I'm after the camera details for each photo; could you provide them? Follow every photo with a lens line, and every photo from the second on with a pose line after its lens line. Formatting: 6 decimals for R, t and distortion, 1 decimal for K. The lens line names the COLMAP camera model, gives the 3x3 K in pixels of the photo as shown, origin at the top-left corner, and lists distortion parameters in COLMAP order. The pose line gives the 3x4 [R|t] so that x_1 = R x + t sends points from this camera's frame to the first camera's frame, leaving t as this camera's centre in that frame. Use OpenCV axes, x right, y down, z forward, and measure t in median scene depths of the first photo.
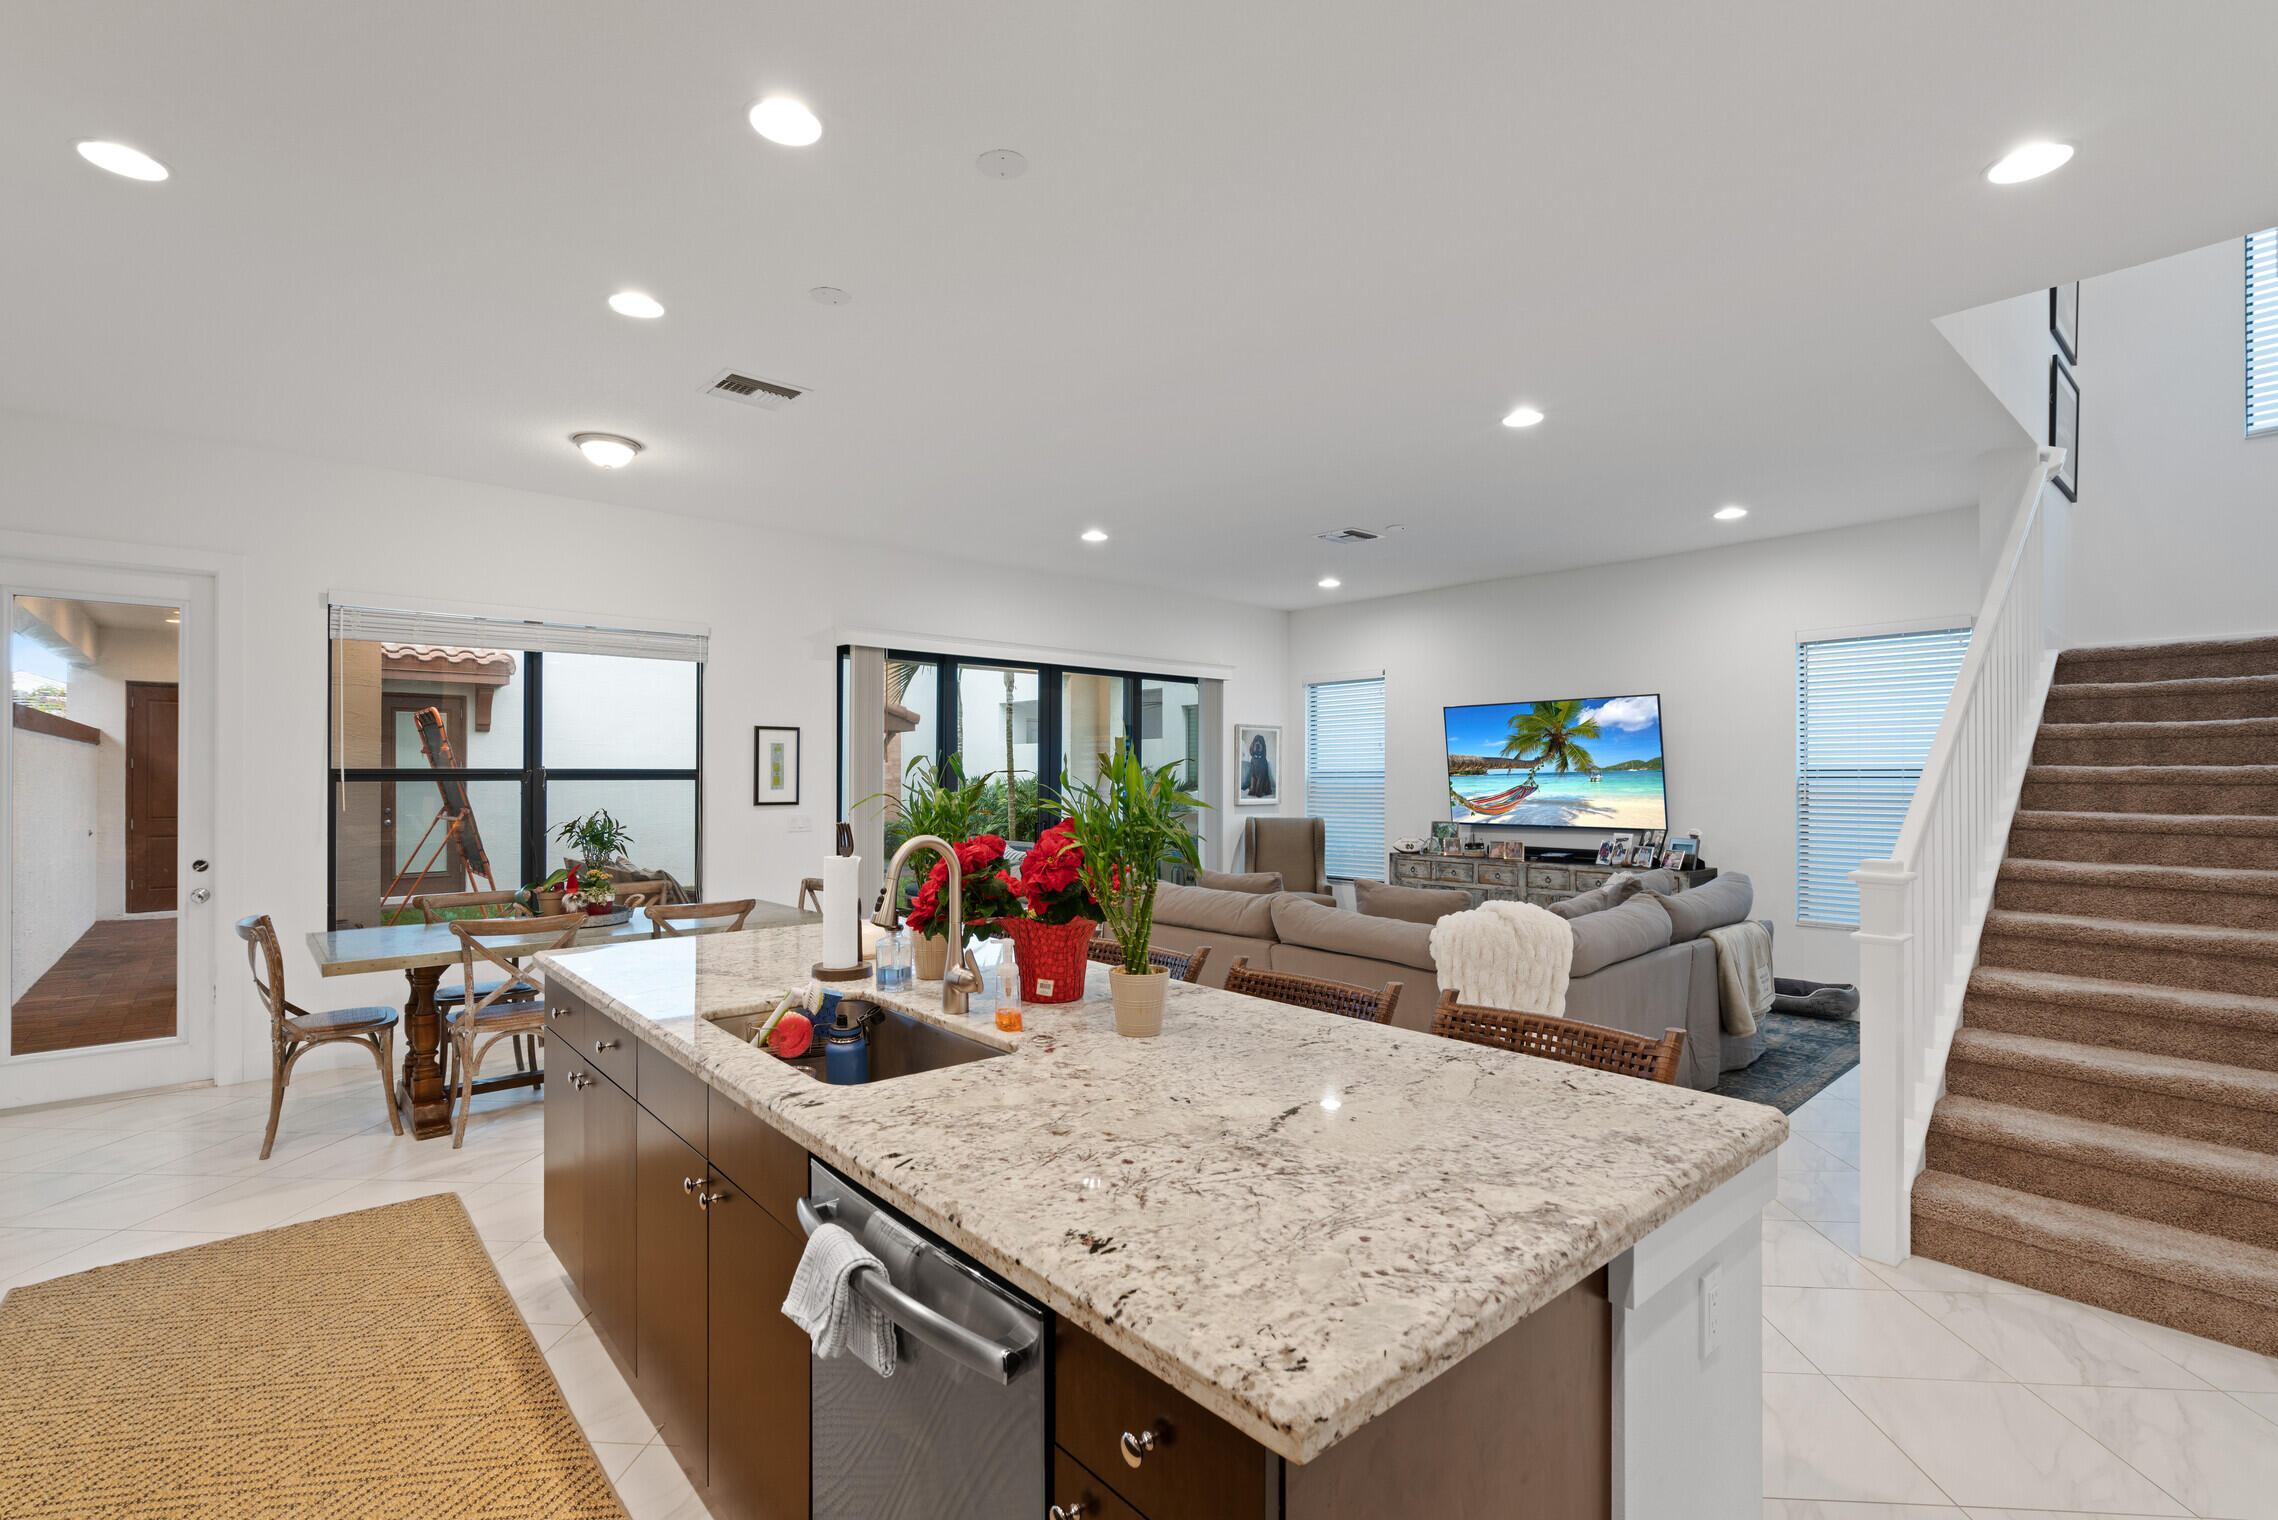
lens RADIAL K [[1035.9, 0, 1141.1], [0, 1035.9, 769.7], [0, 0, 1]] dist [-0.000502, -0.000252]
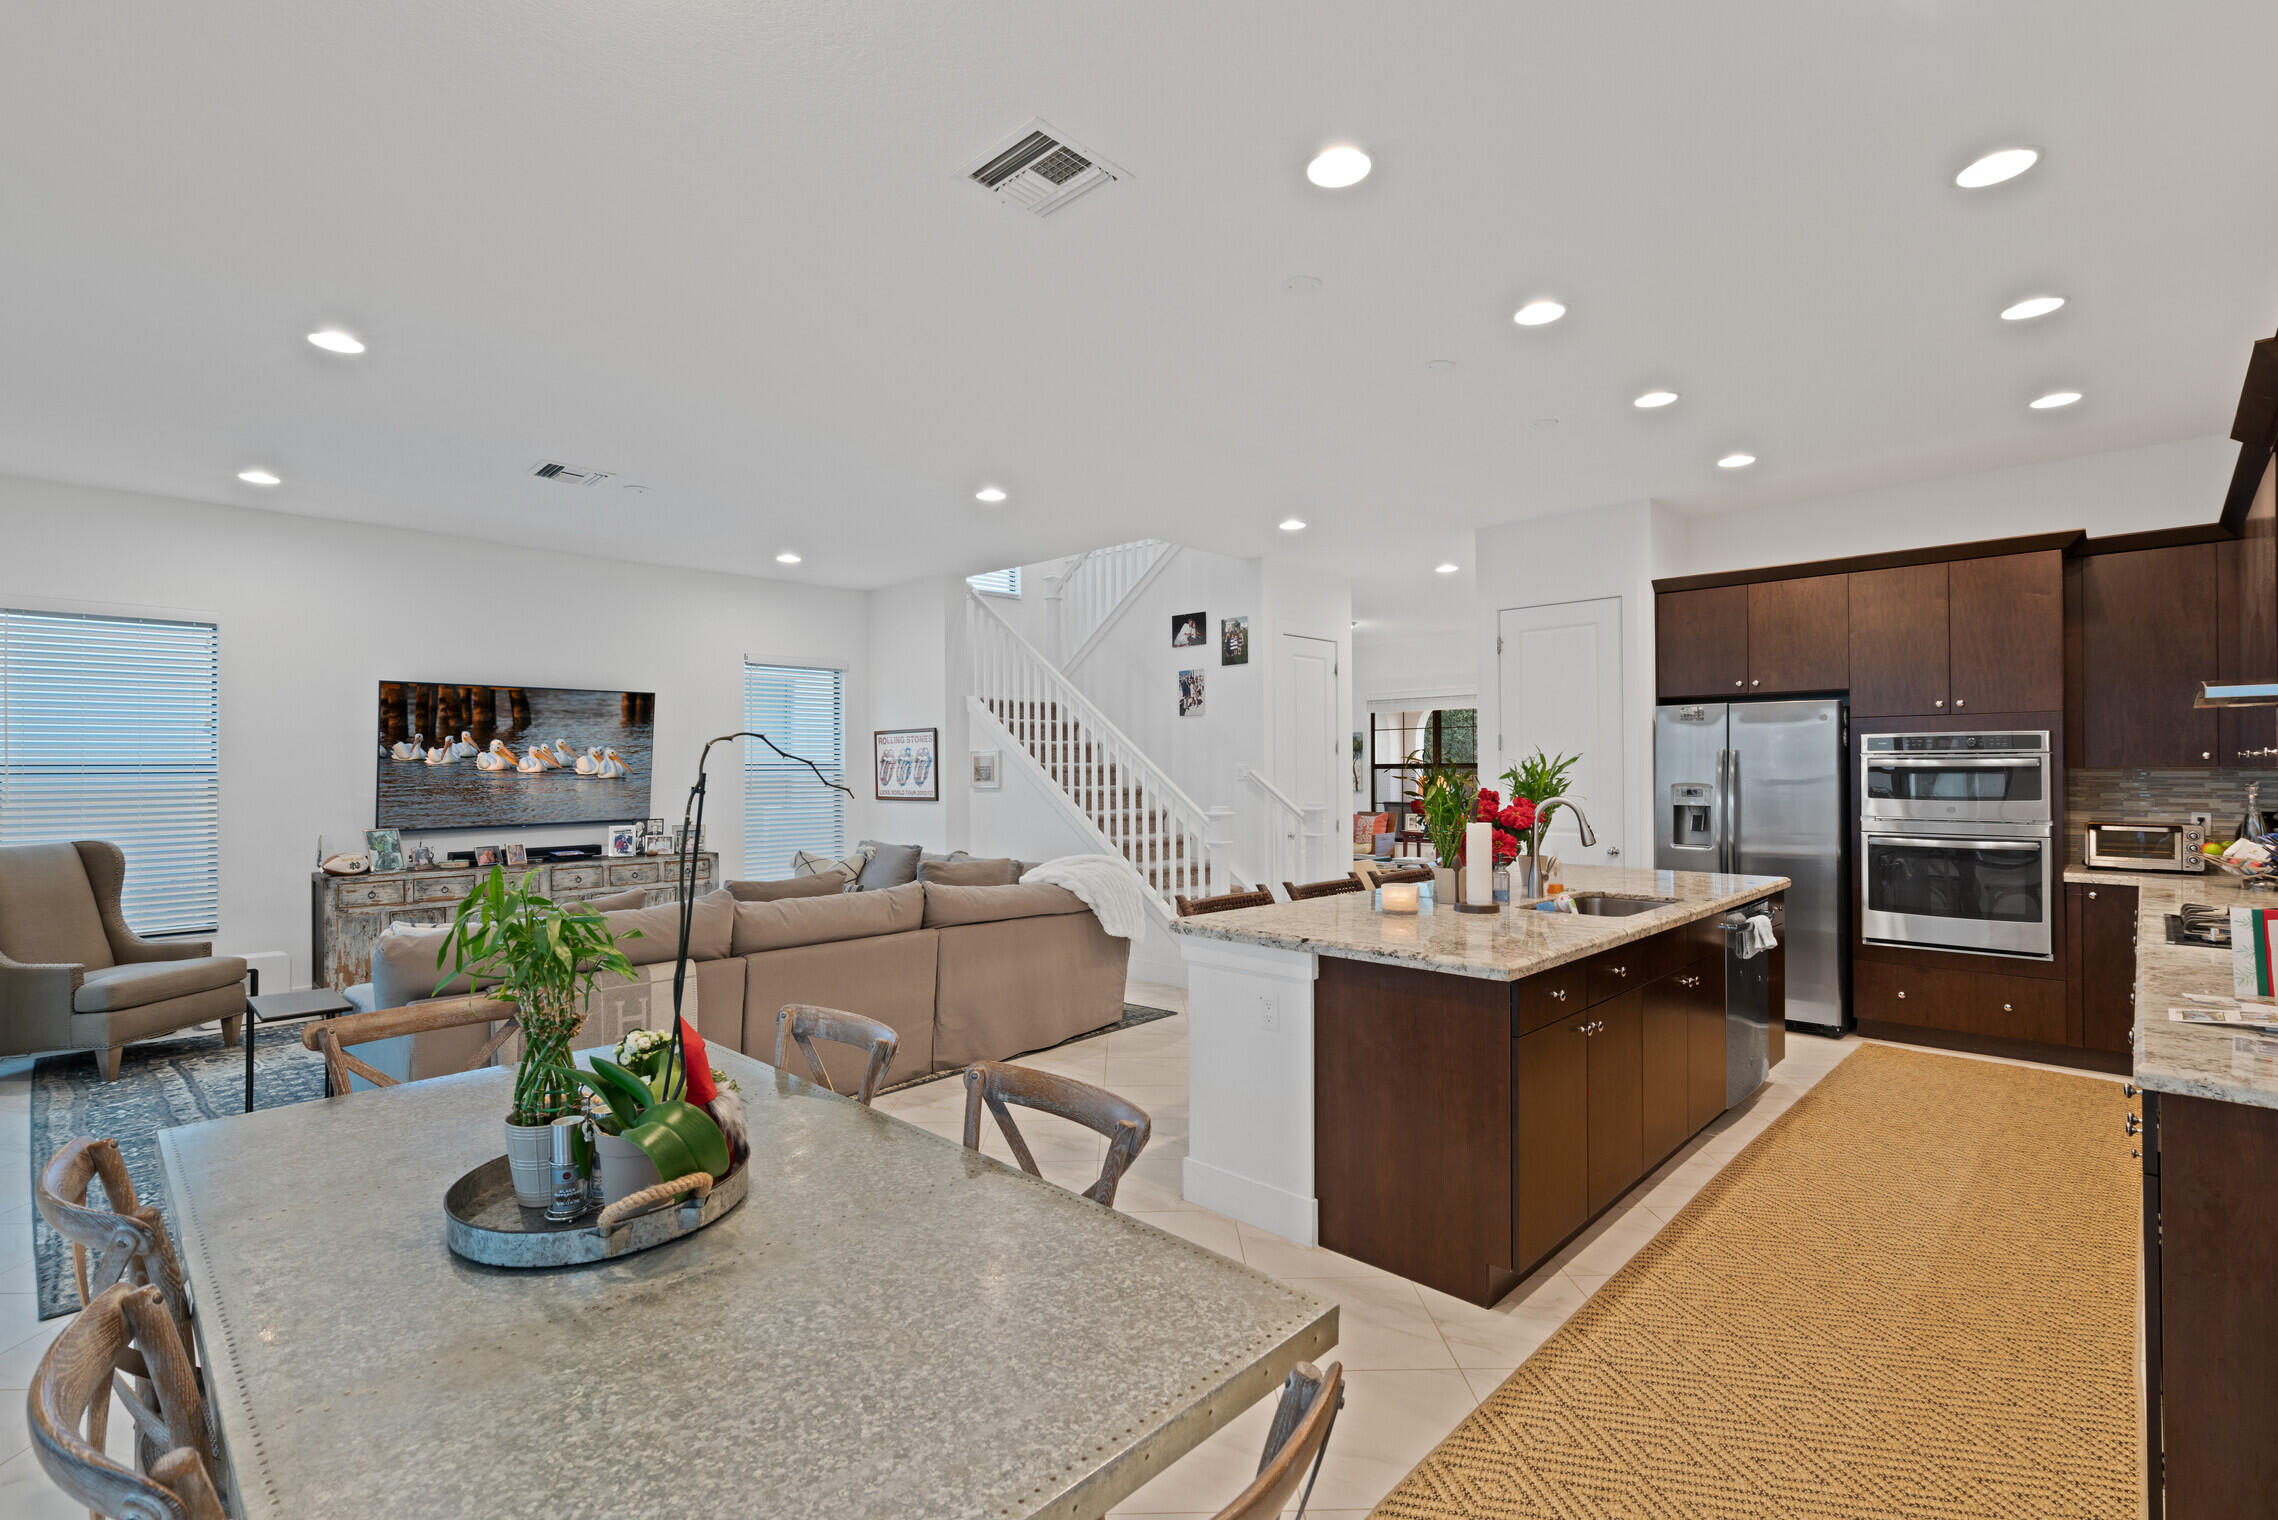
lens RADIAL K [[1036.9, 0, 1136.3], [0, 1036.9, 765.2], [0, 0, 1]] dist [-0.002958, 0.000455]
pose [[-0.089208, 0.006037, 0.995995, -1.006659], [-0.001673, 0.999979, -0.006211, 0.012708], [-0.996012, -0.002220, -0.089196, 0.986160]]
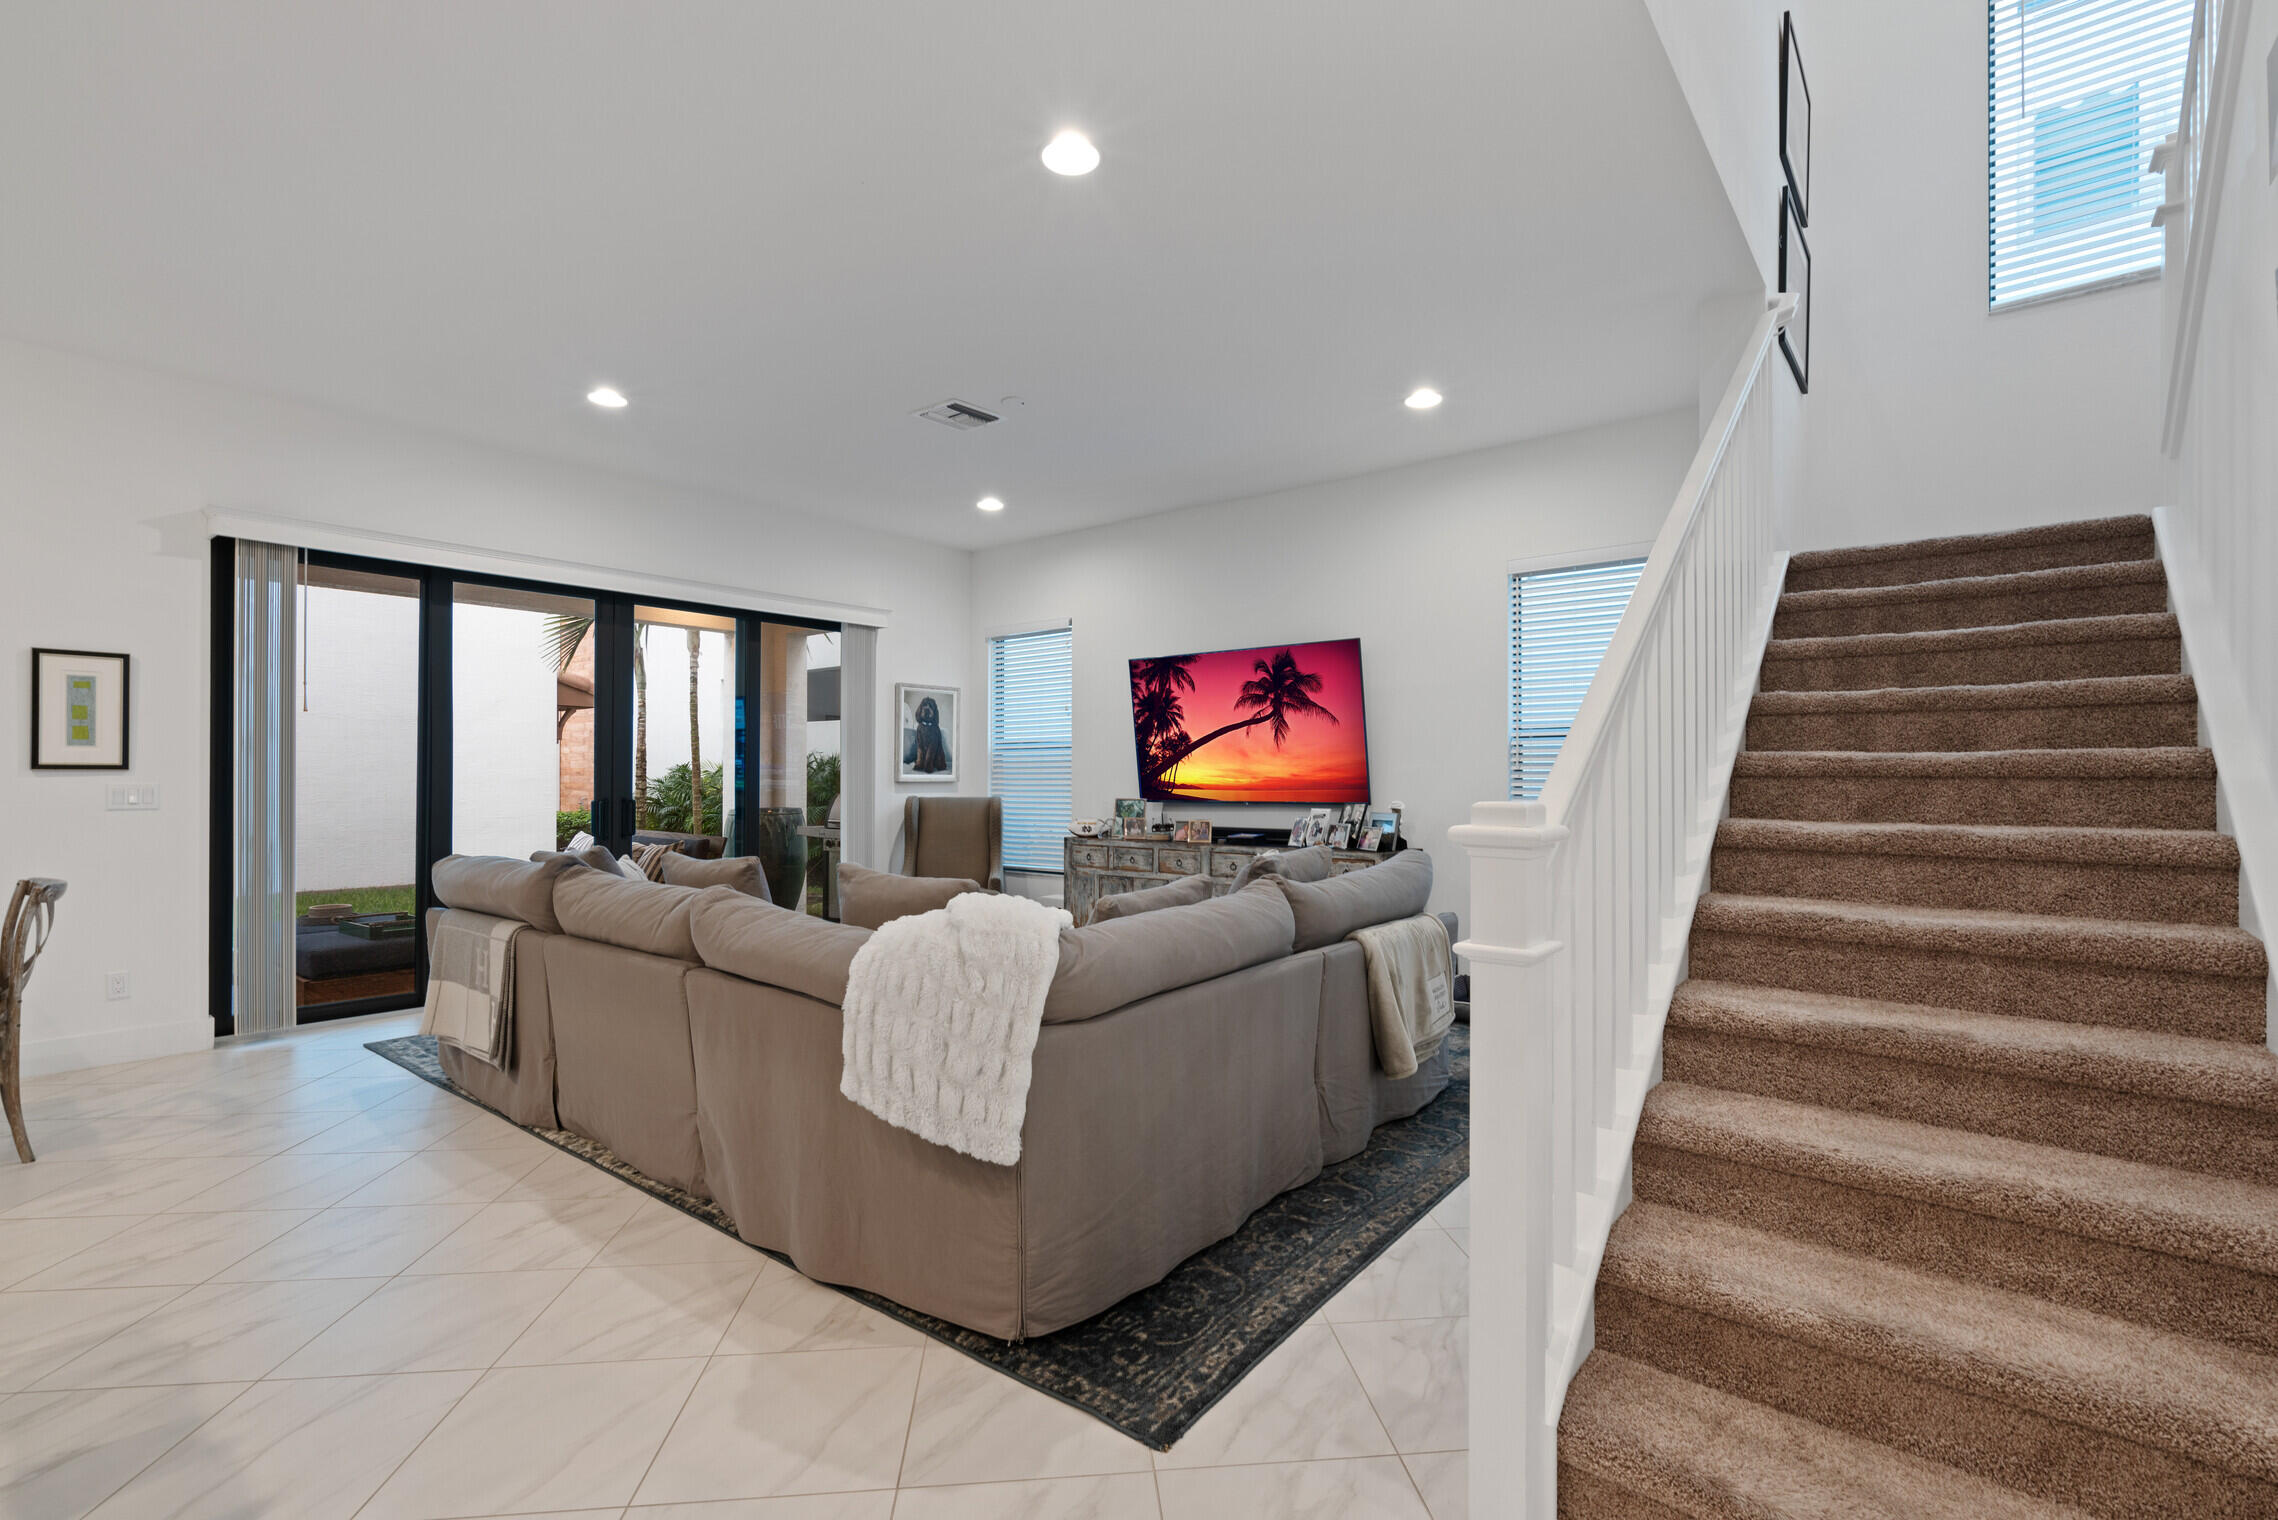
lens RADIAL K [[1036.9, 0, 1136.3], [0, 1036.9, 765.2], [0, 0, 1]] dist [-0.002958, 0.000455]
pose [[0.985790, 0.001592, 0.167974, 0.308176], [-0.001297, 0.999997, -0.001869, 0.048419], [-0.167977, 0.001624, 0.985790, 0.357767]]
